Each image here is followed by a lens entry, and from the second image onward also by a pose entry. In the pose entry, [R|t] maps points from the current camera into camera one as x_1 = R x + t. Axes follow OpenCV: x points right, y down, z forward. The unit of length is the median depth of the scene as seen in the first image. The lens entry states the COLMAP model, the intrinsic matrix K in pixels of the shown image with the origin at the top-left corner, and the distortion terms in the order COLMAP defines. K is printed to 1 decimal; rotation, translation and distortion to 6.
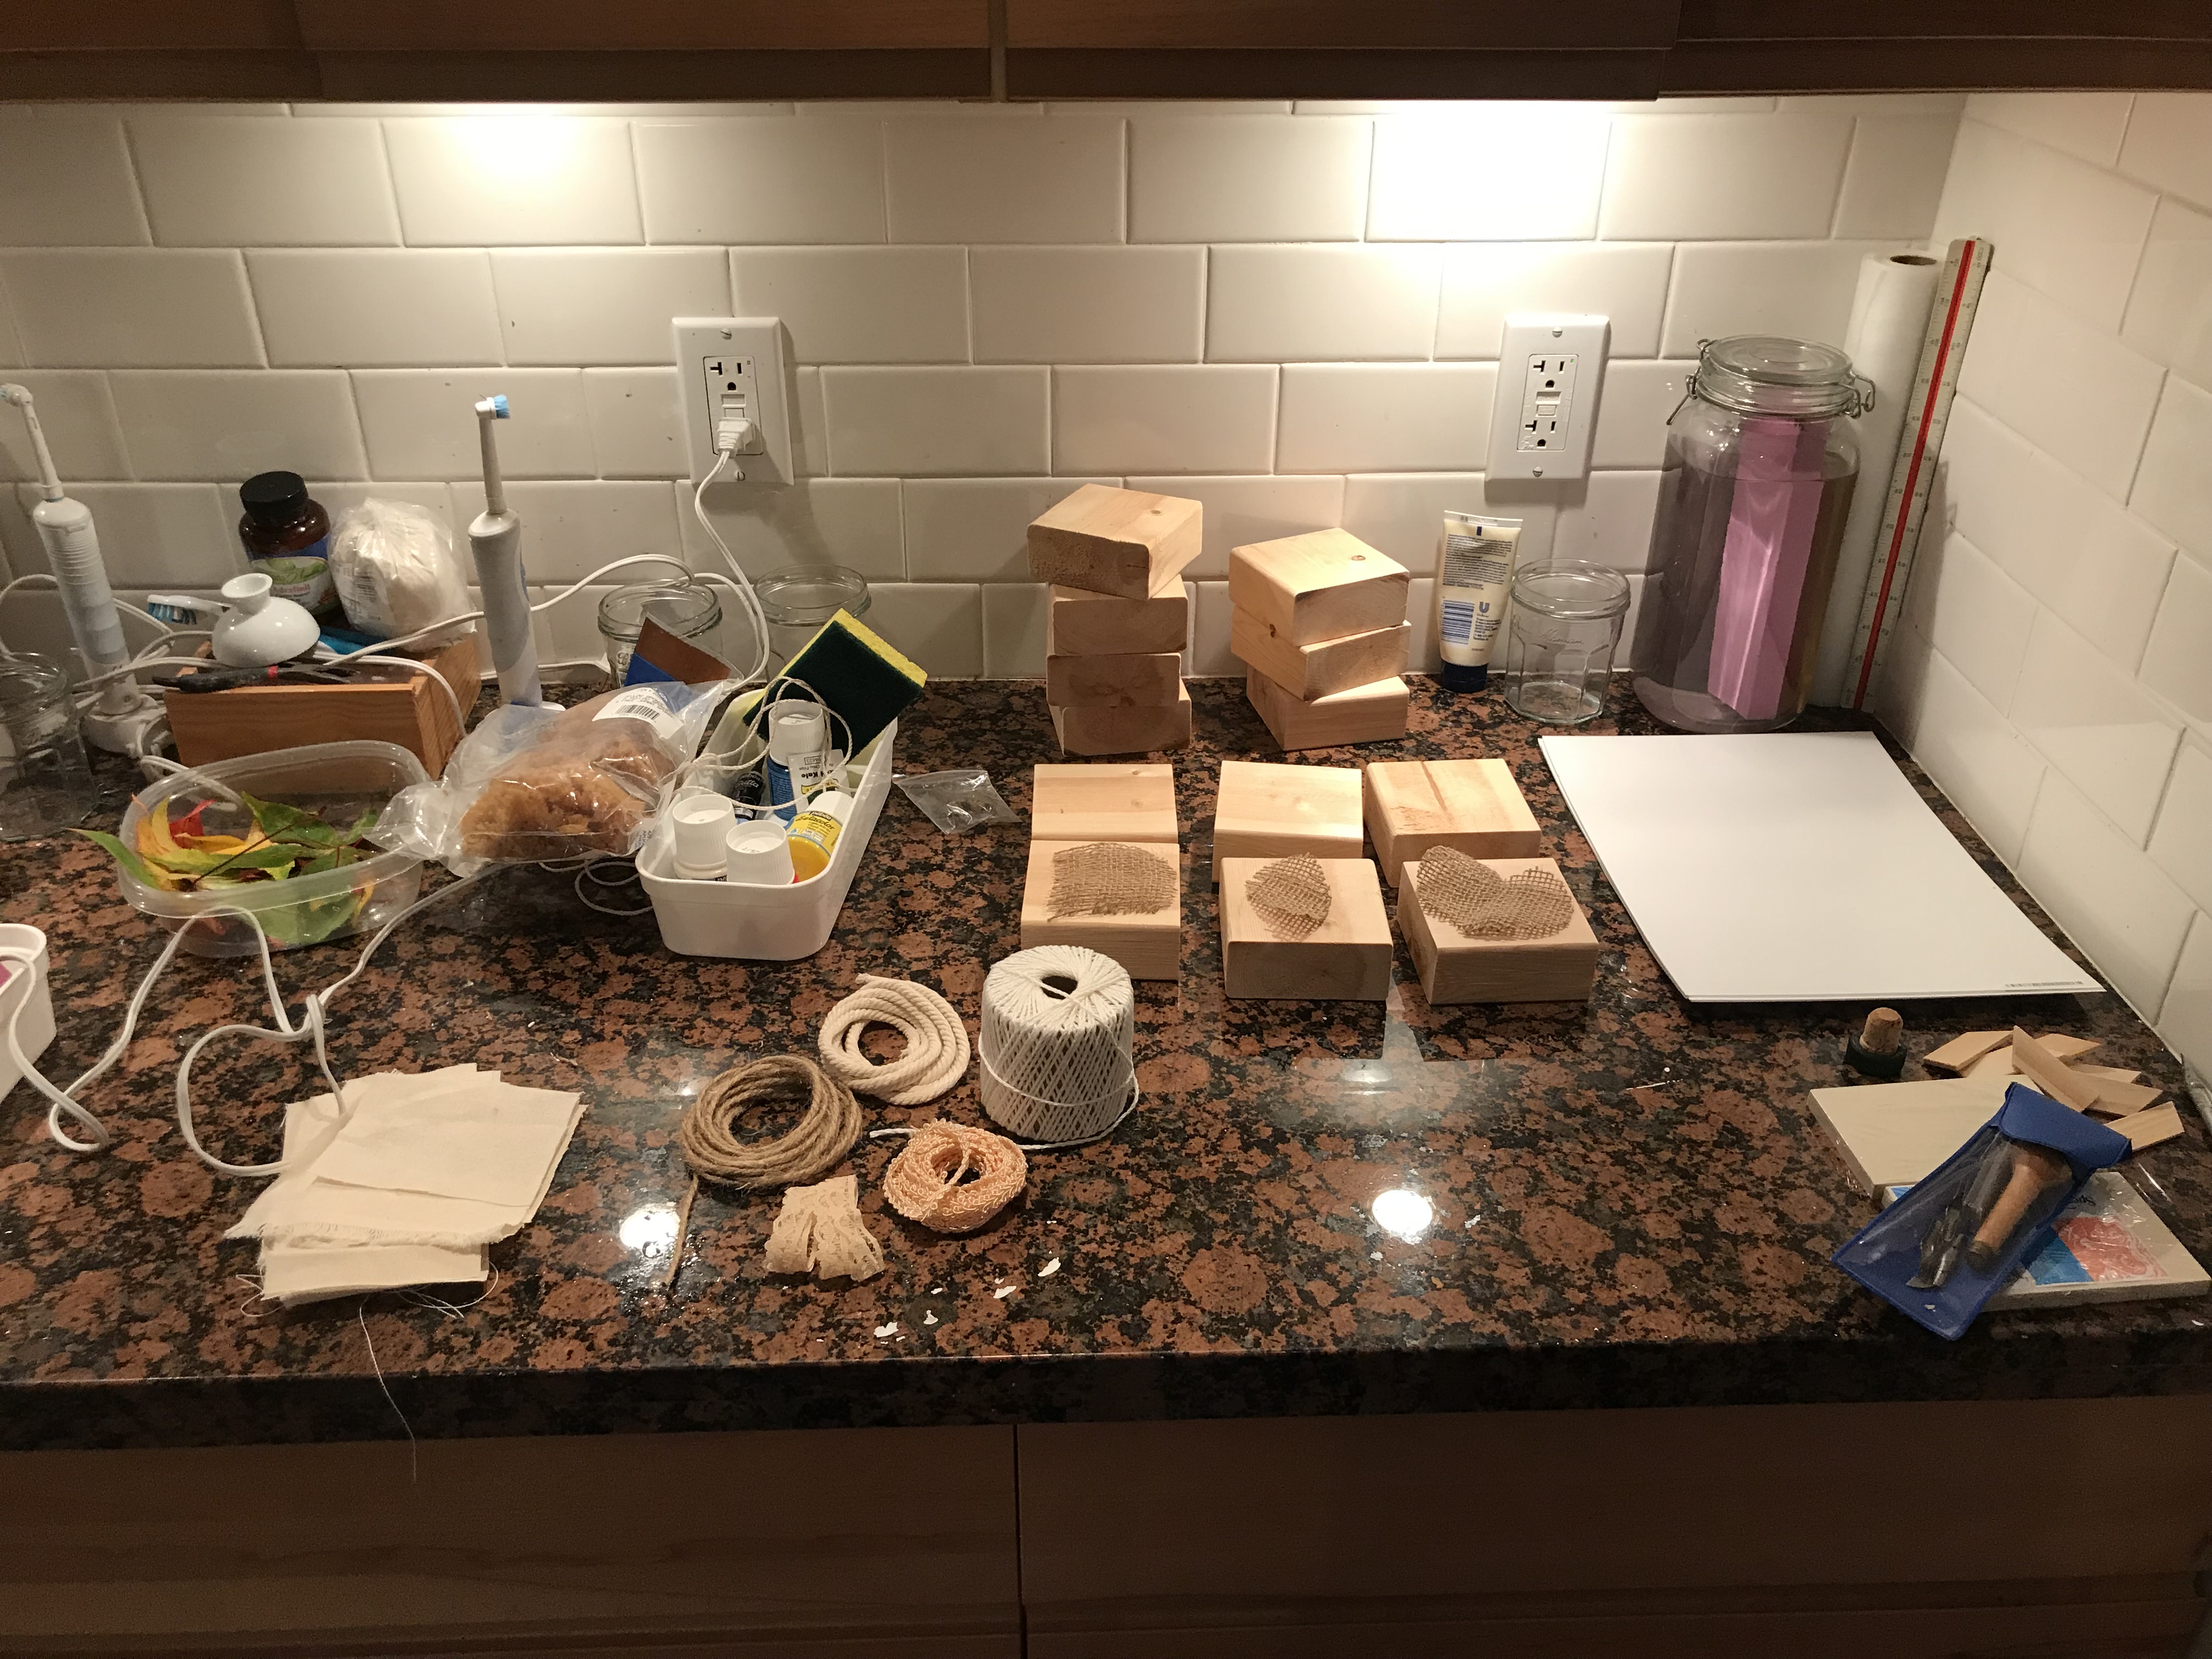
lens RADIAL K [[1854.1, 0, 1104.2], [0, 1854.1, 831.3], [0, 0, 1]] dist [0.014145, -0.025024]
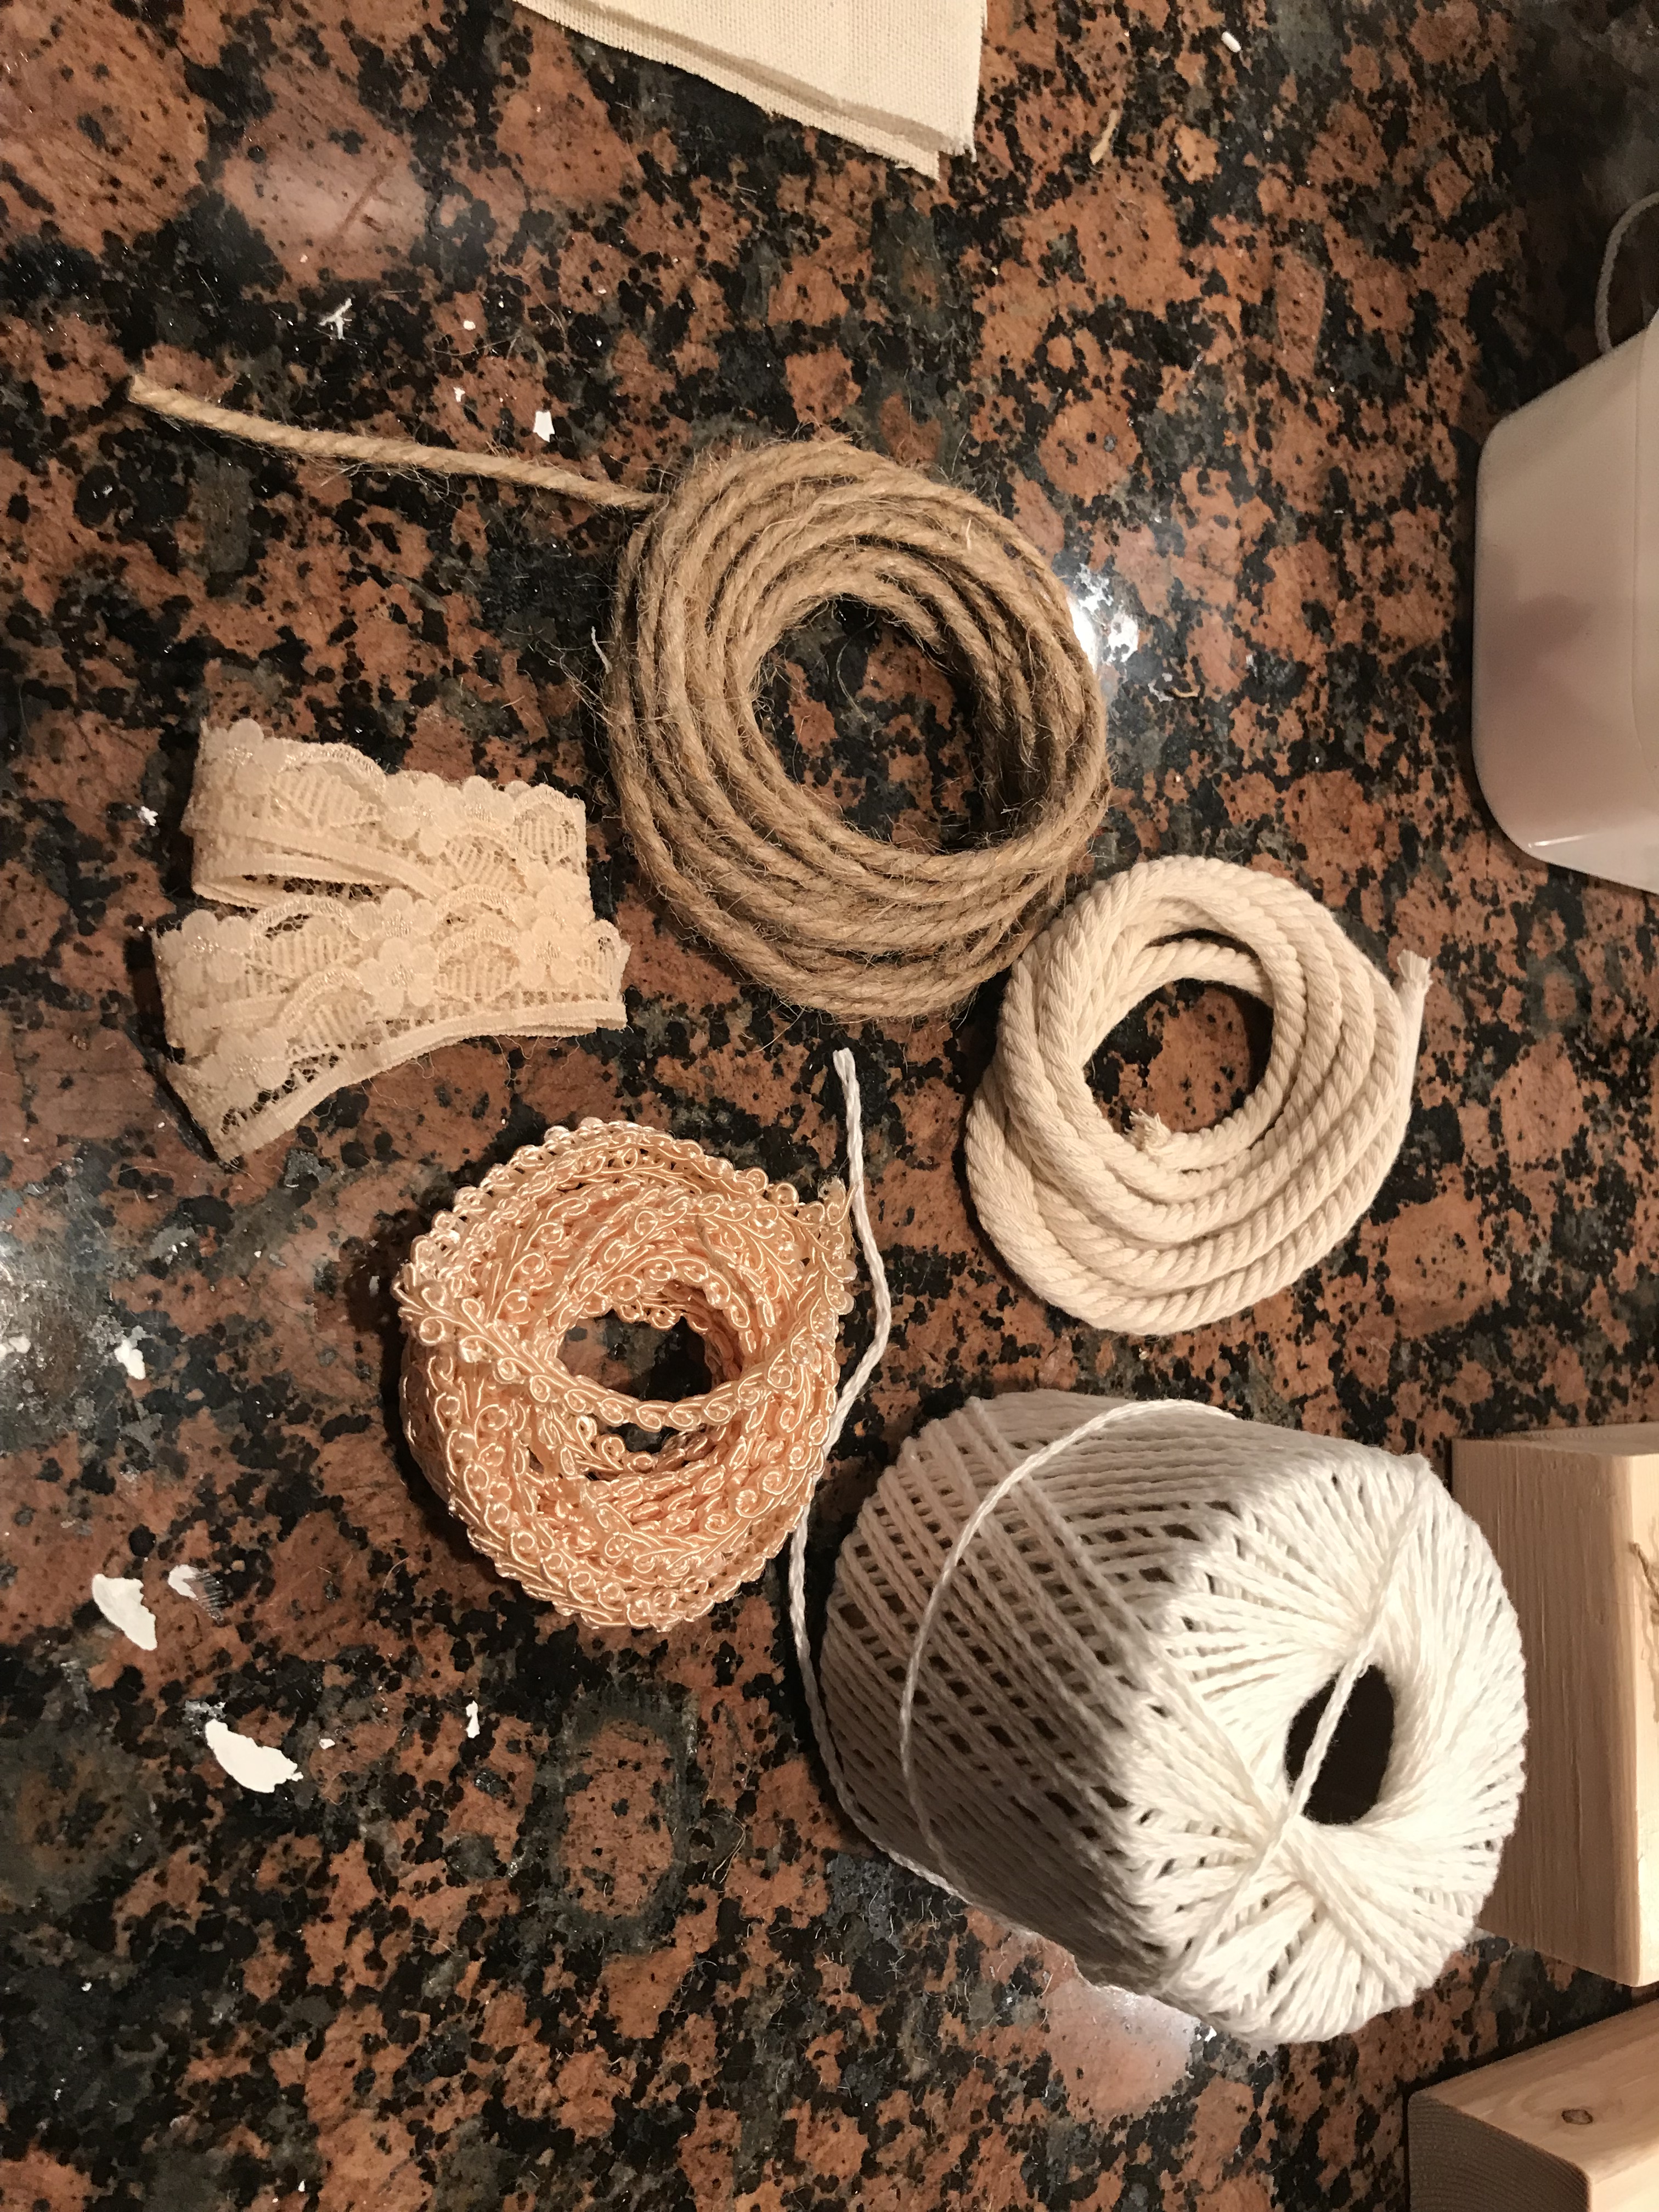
lens RADIAL K [[1854.1, 0, 832.5], [0, 1854.1, 1115.3], [0, 0, 1]] dist [0.014145, -0.025024]
pose [[0.029212, 0.997813, -0.059302, -0.093827], [-0.891275, 0.052859, 0.450372, 0.025336], [0.452522, 0.039698, 0.890869, 0.701360]]
